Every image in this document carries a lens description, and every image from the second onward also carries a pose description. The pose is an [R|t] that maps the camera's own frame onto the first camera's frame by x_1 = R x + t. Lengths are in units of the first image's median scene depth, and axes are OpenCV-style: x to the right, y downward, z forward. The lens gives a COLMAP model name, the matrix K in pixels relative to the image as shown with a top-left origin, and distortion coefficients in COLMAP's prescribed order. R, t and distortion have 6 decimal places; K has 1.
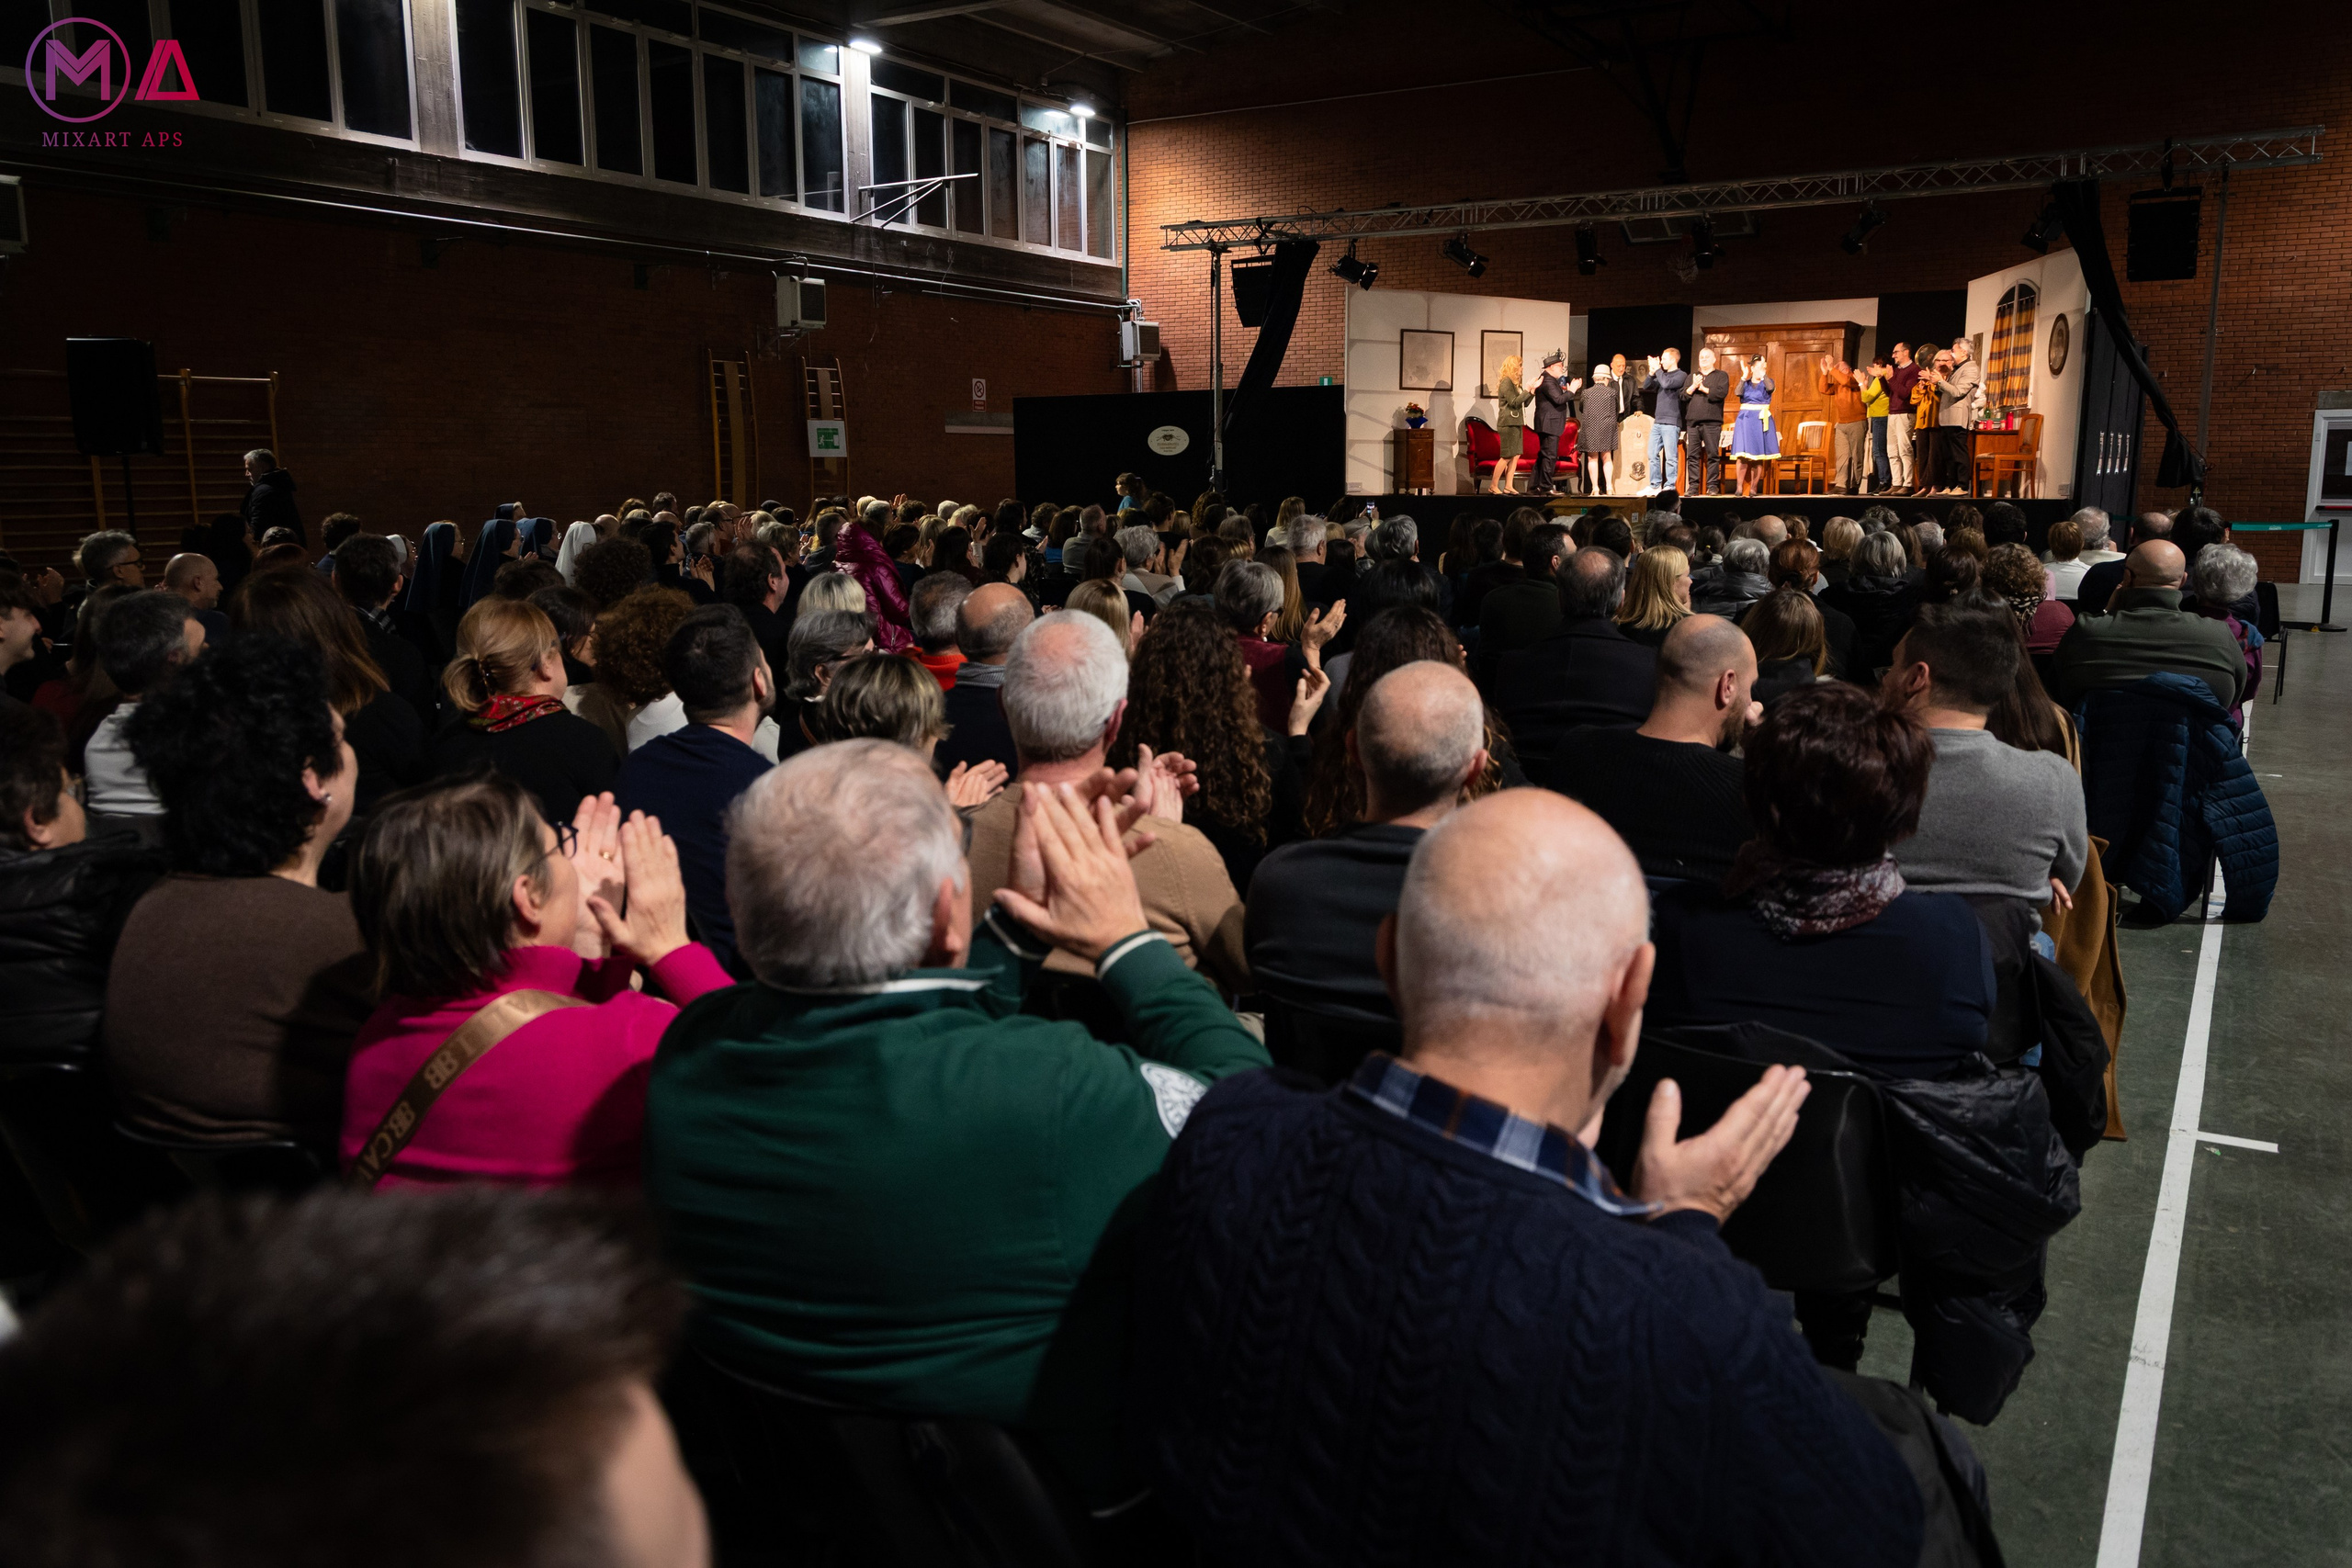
lens RADIAL K [[1844.7, 0, 1177.4], [0, 1844.7, 828.7], [0, 0, 1]] dist [-0.018837, 0.003935]
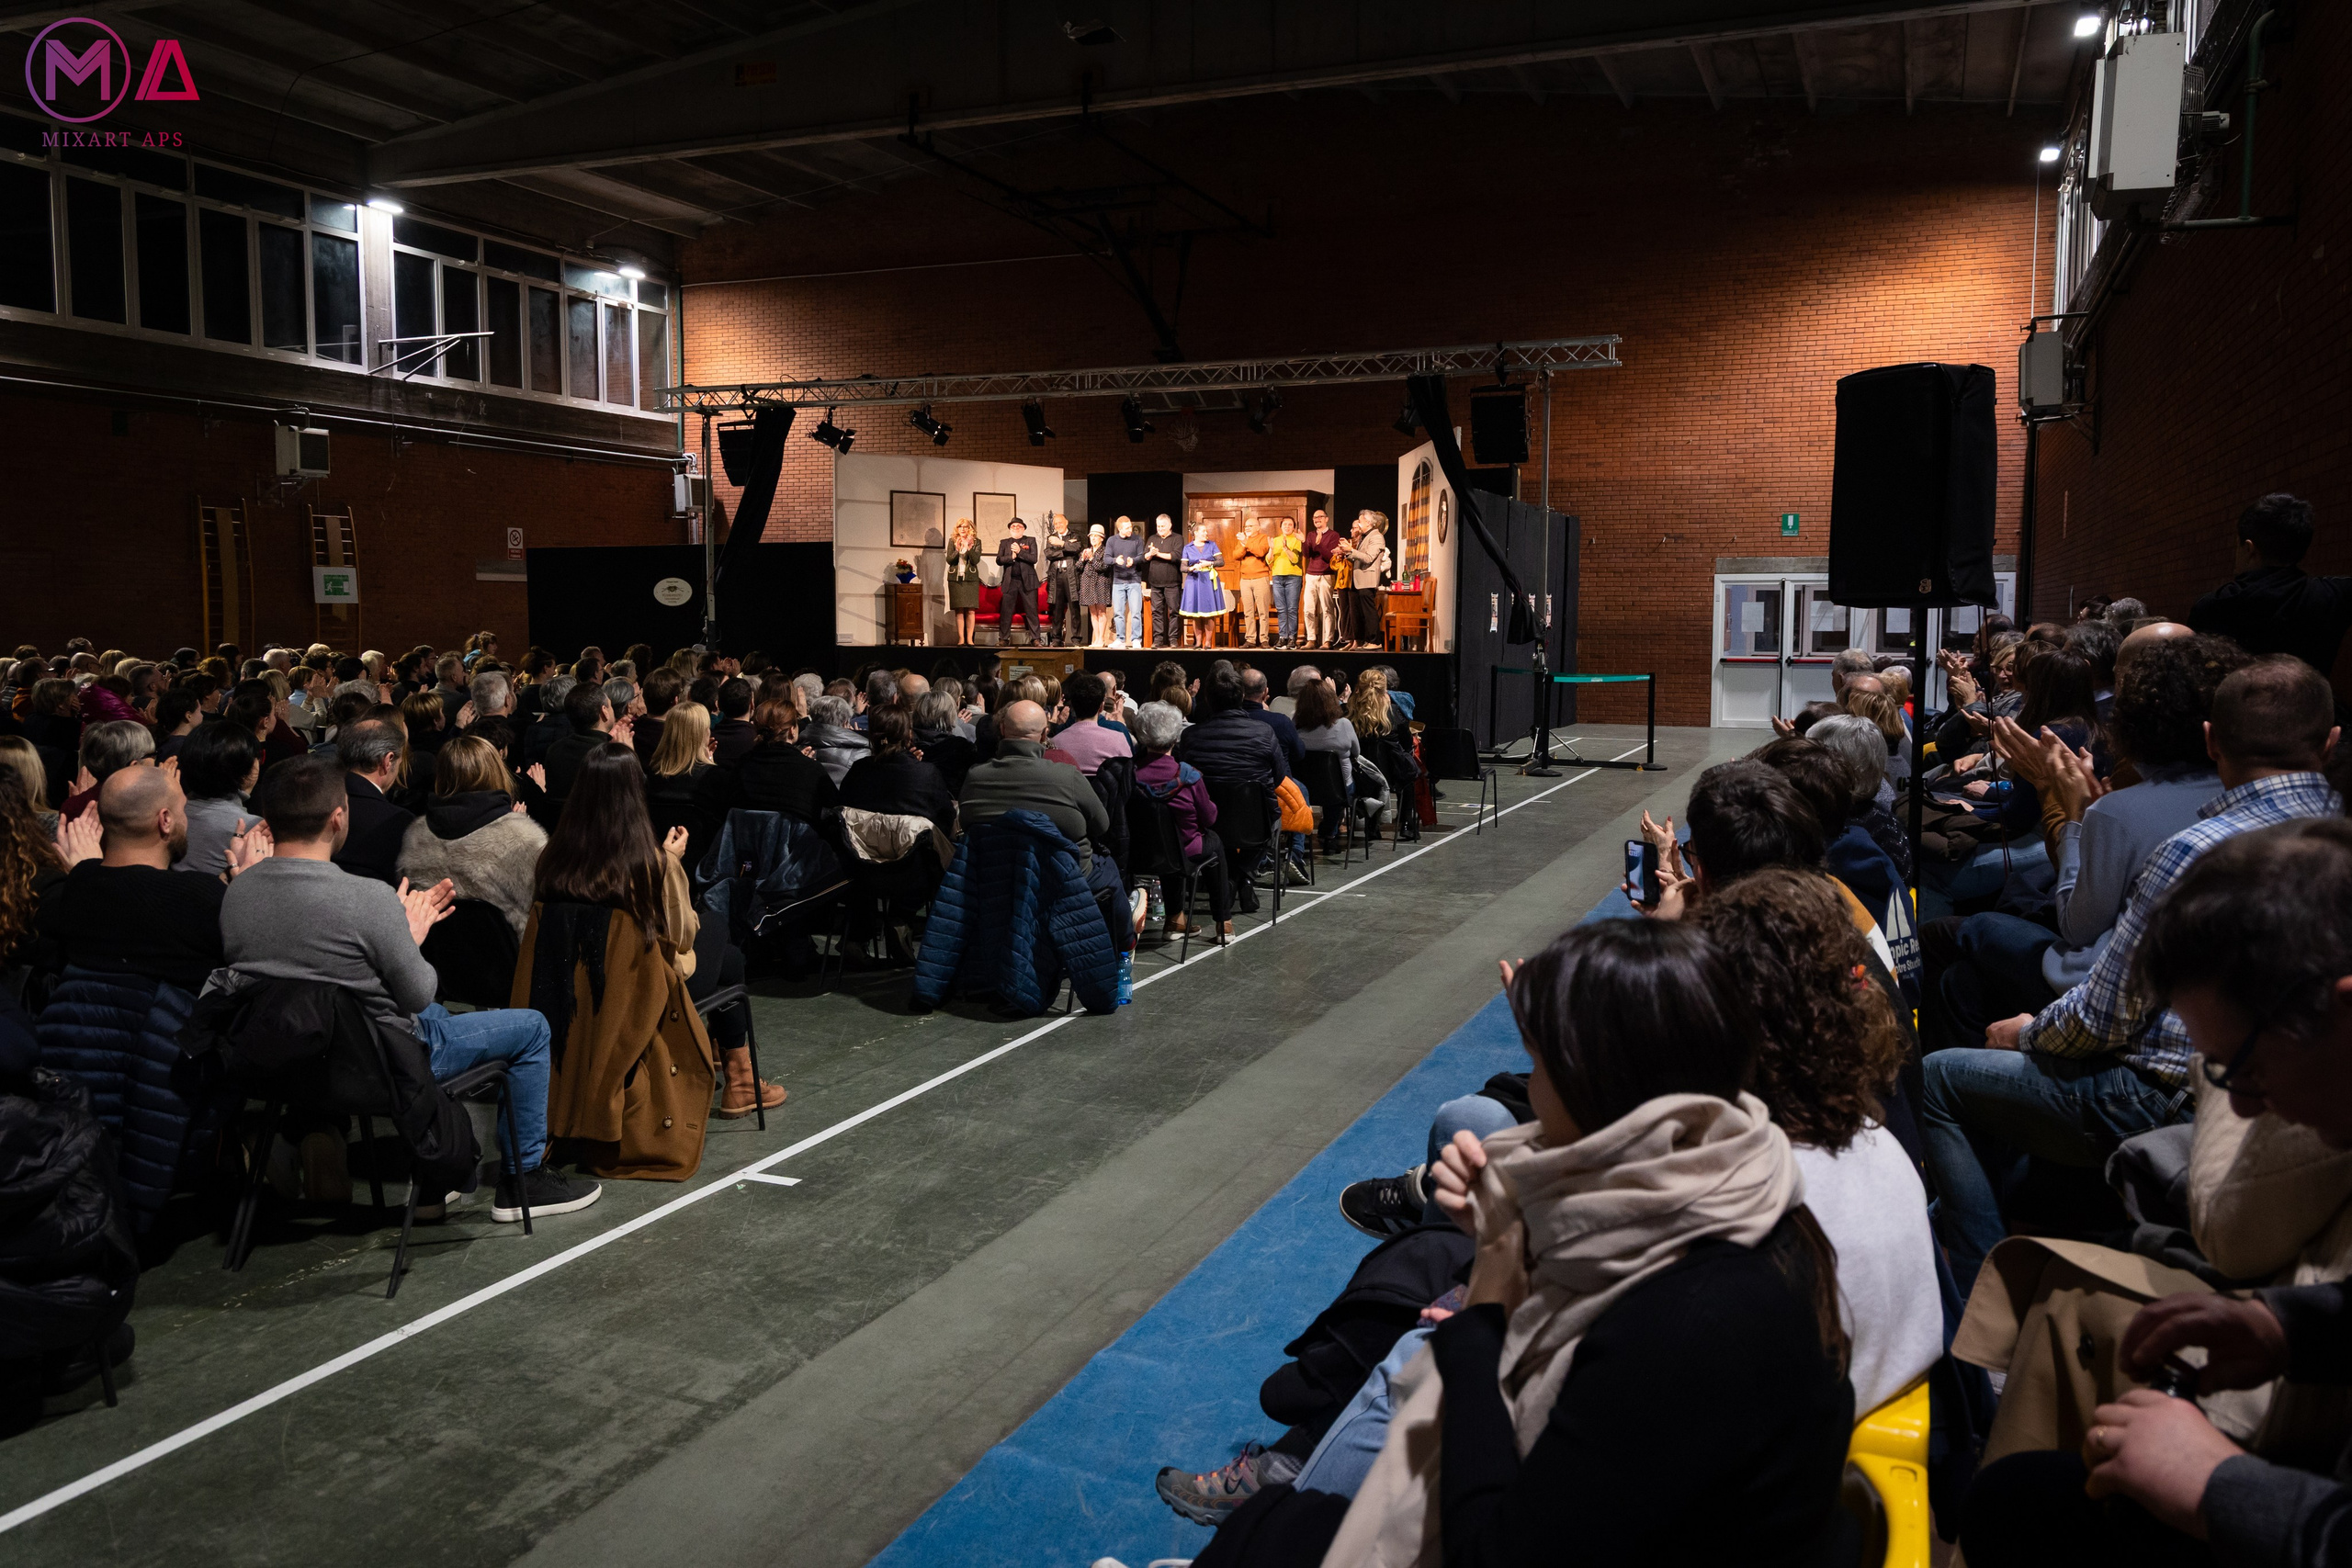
lens RADIAL K [[1864.8, 0, 1176.0], [0, 1864.8, 784.0], [0, 0, 1]] dist [-0.002008, -0.003061]
pose [[0.987982, -0.004751, 0.154494, 0.107578], [0.020360, 0.994818, -0.099612, 0.005541], [-0.153220, 0.101560, 0.982959, -0.054031]]
